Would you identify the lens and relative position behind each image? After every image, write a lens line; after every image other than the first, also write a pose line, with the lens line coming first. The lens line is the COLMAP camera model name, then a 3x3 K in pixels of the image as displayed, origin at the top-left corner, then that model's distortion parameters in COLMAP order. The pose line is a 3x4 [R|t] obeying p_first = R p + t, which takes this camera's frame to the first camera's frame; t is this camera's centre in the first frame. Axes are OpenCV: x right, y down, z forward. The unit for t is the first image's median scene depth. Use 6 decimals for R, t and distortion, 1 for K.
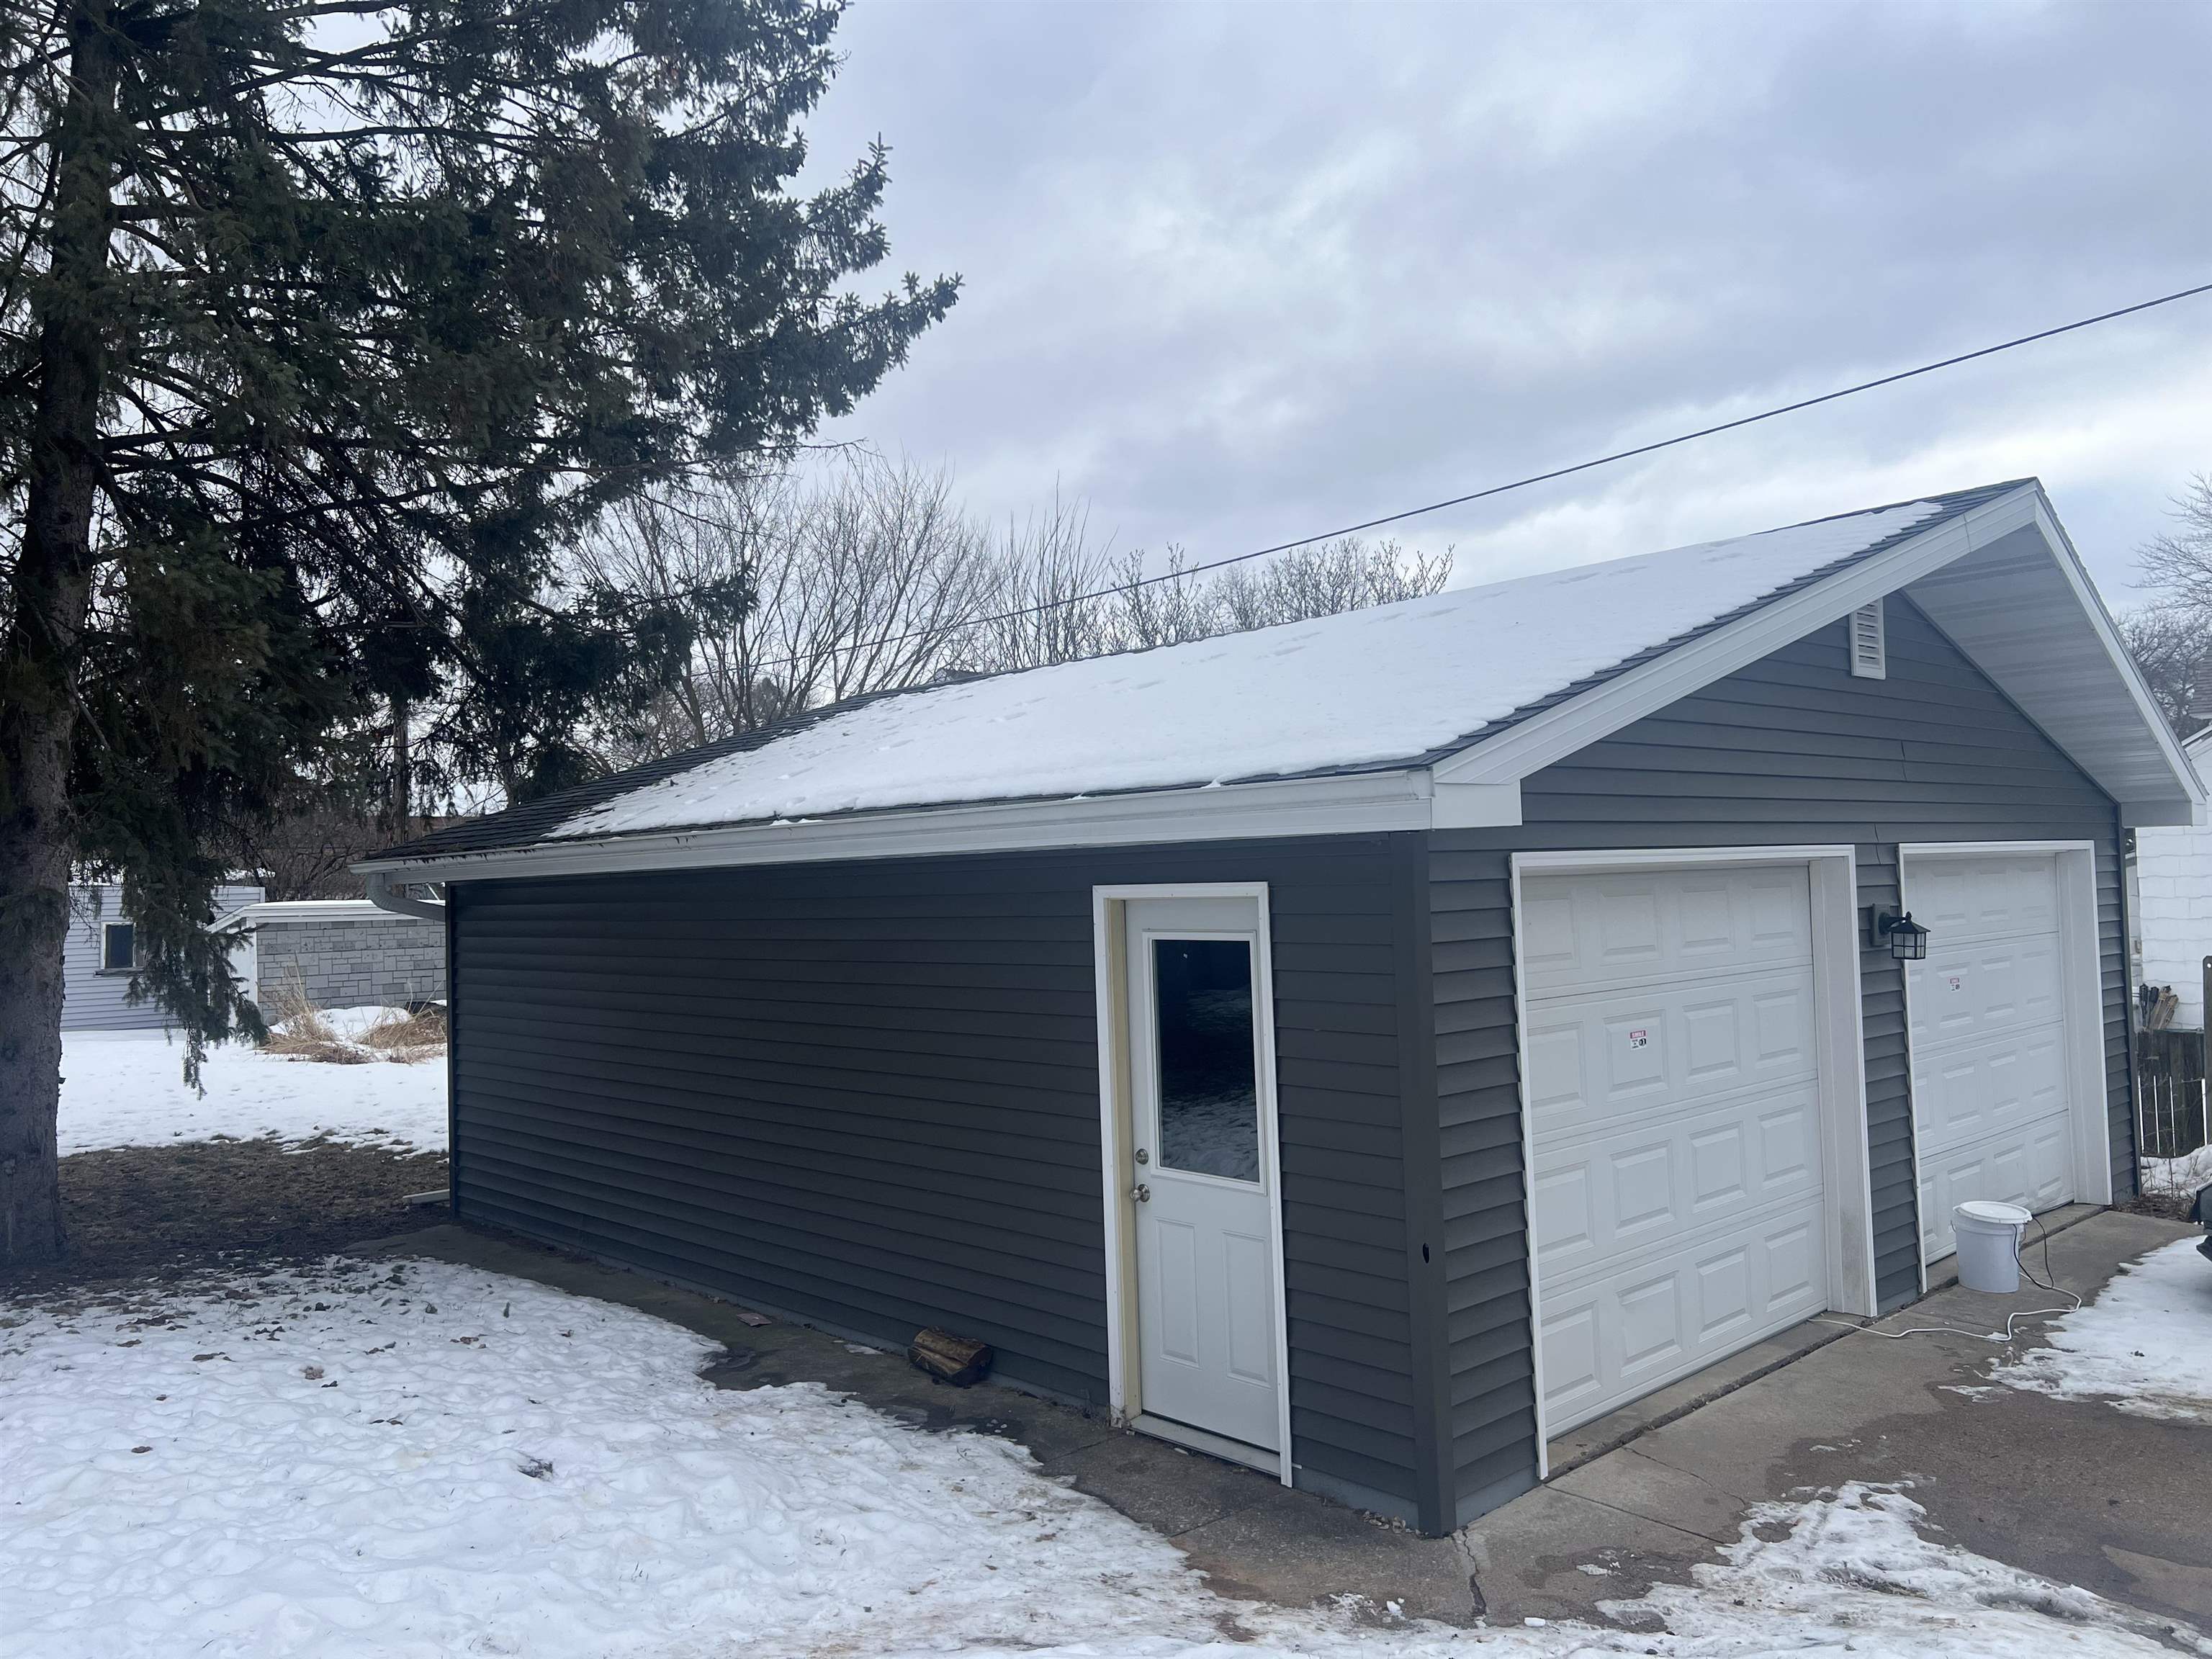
lens RADIAL K [[1660.7, 0, 1093.3], [0, 1660.7, 824.4], [0, 0, 1]] dist [0.070960, -0.079700]
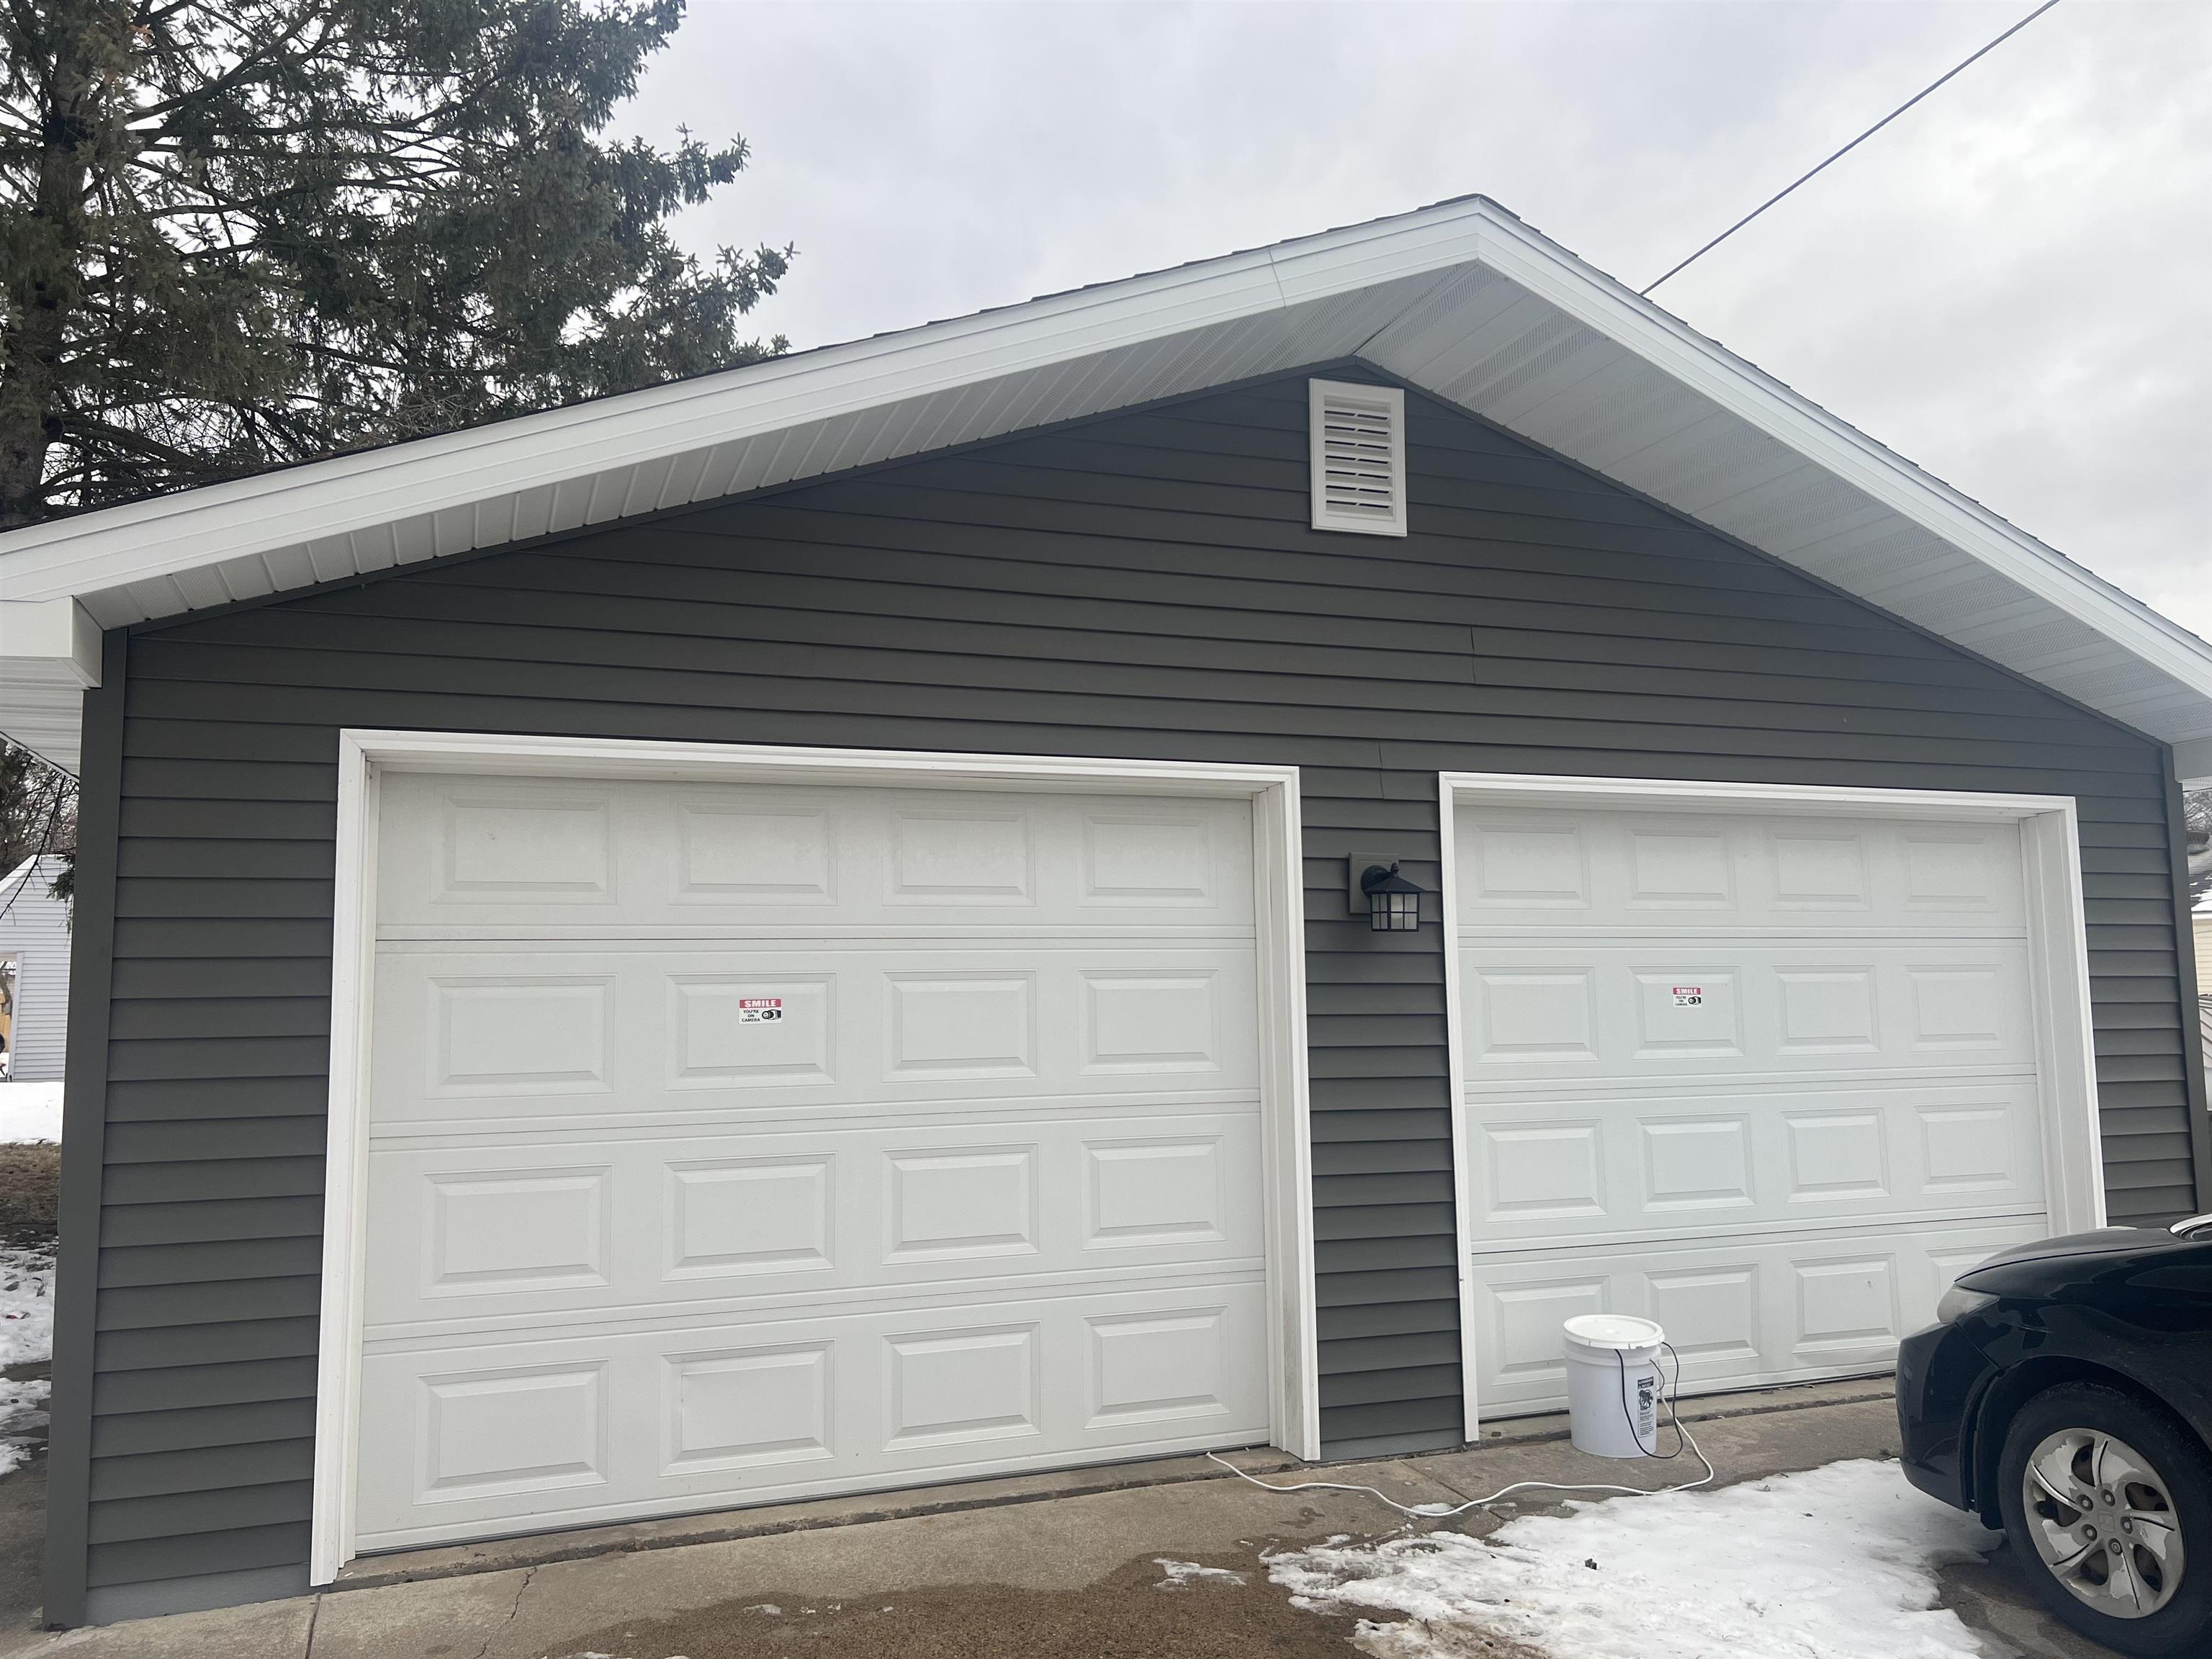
lens RADIAL K [[1660.7, 0, 1107.8], [0, 1660.7, 834.9], [0, 0, 1]] dist [0.070960, -0.079700]
pose [[0.921438, -0.020381, -0.387989, 0.716380], [-0.002698, 0.998263, -0.058846, 0.090672], [0.388515, 0.055270, 0.919783, 0.371288]]
